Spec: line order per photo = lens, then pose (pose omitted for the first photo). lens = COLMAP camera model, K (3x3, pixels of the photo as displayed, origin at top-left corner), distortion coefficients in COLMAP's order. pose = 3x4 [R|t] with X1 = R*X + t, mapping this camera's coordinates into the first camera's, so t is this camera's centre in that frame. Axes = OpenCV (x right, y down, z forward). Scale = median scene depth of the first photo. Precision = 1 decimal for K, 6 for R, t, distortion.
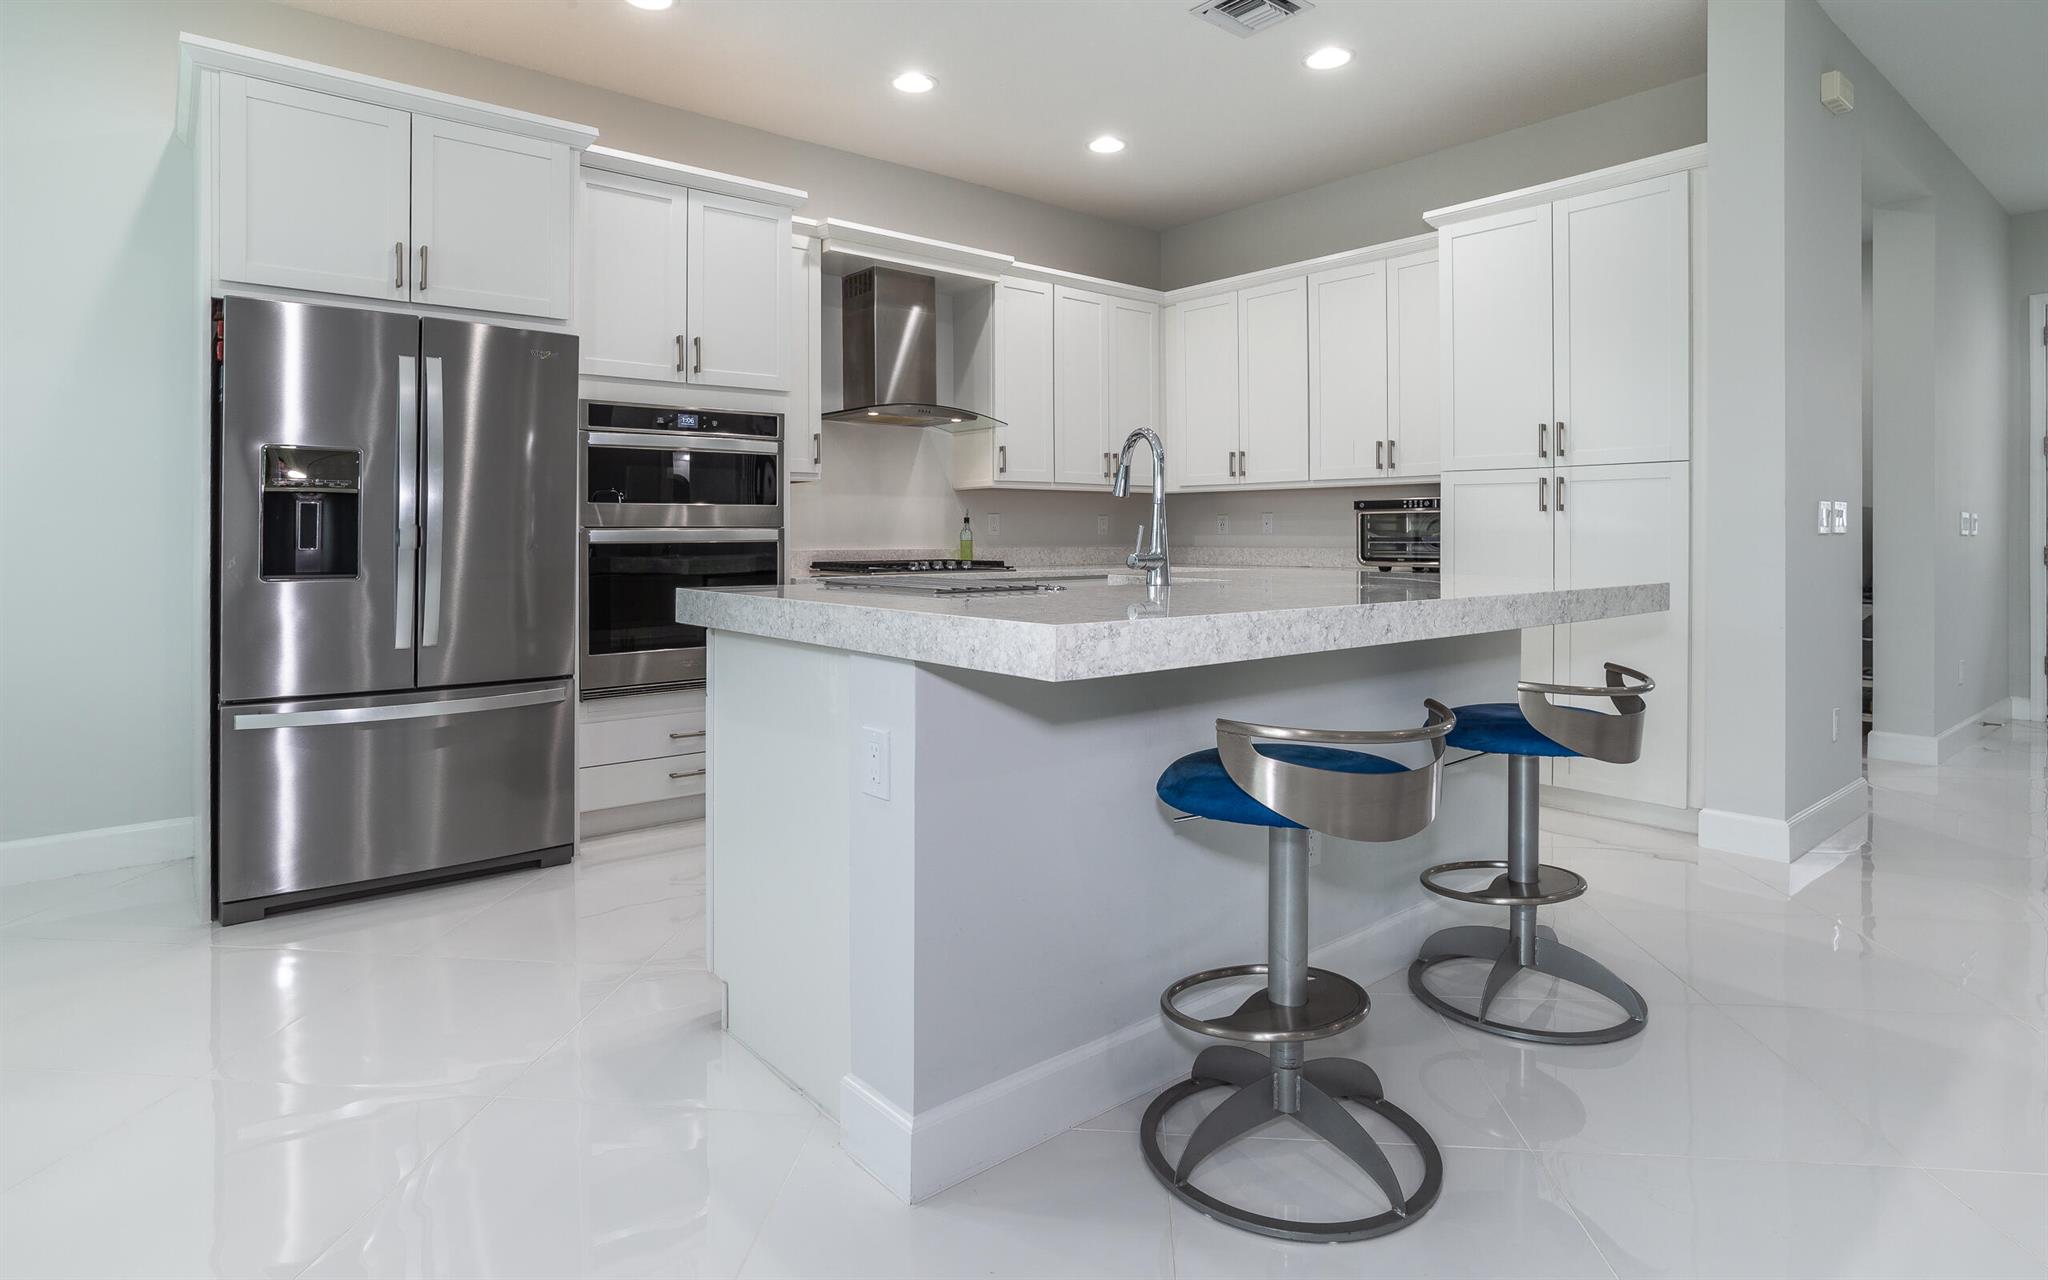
lens RADIAL K [[1079.1, 0, 1002.2], [0, 1079.1, 526.5], [0, 0, 1]] dist [-0.046798, 0.023284]
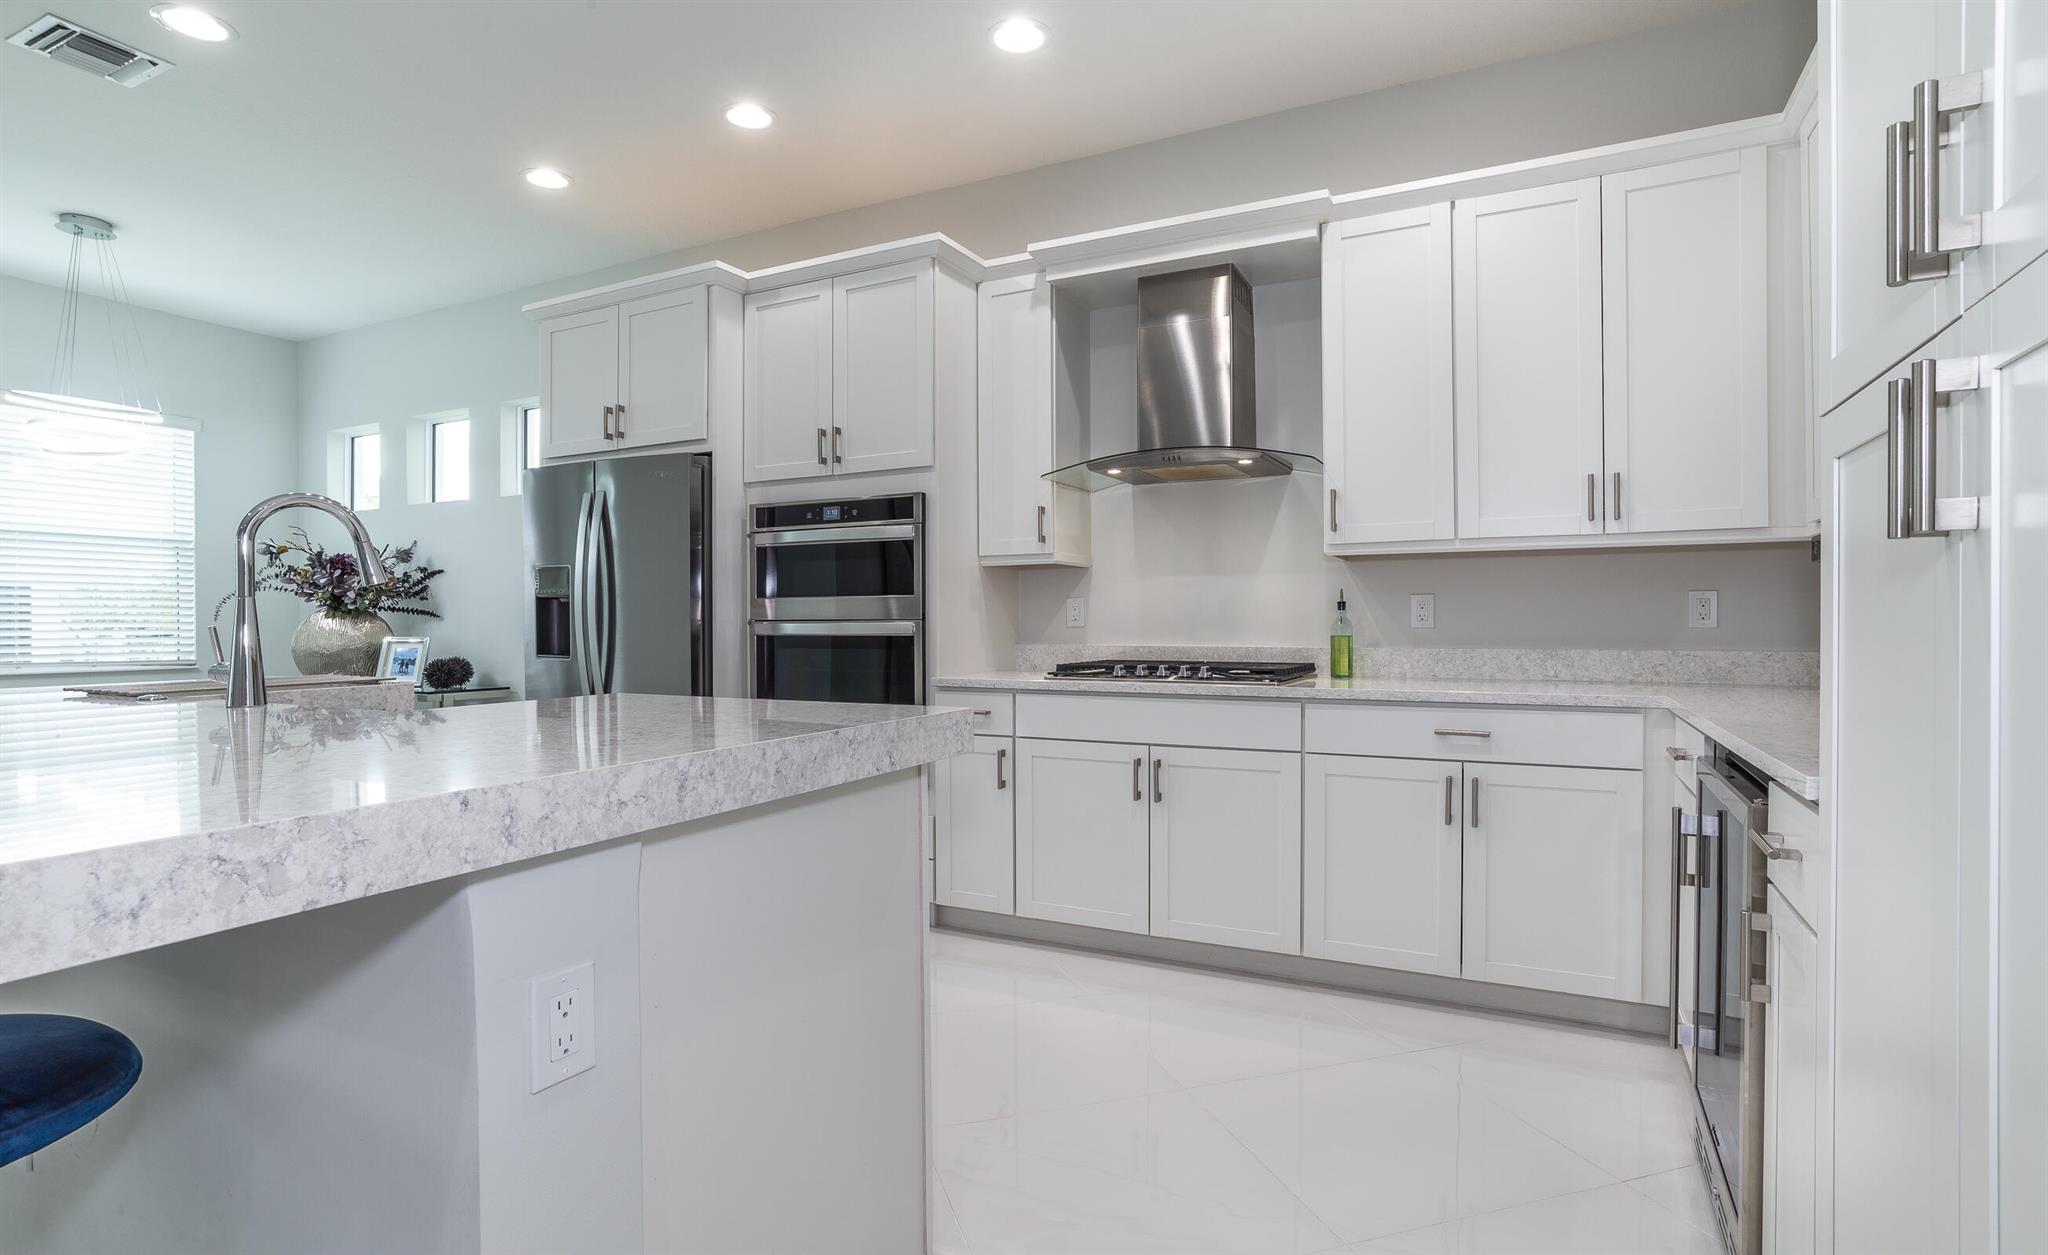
lens RADIAL K [[1018.5, 0, 1023.5], [0, 1018.5, 631.4], [0, 0, 1]] dist [-0.043305, 0.026283]
pose [[0.401428, 0.008713, -0.915849, 0.618140], [0.008582, 0.999875, 0.013274, 0.000348], [0.915850, -0.013188, 0.401303, 0.757152]]
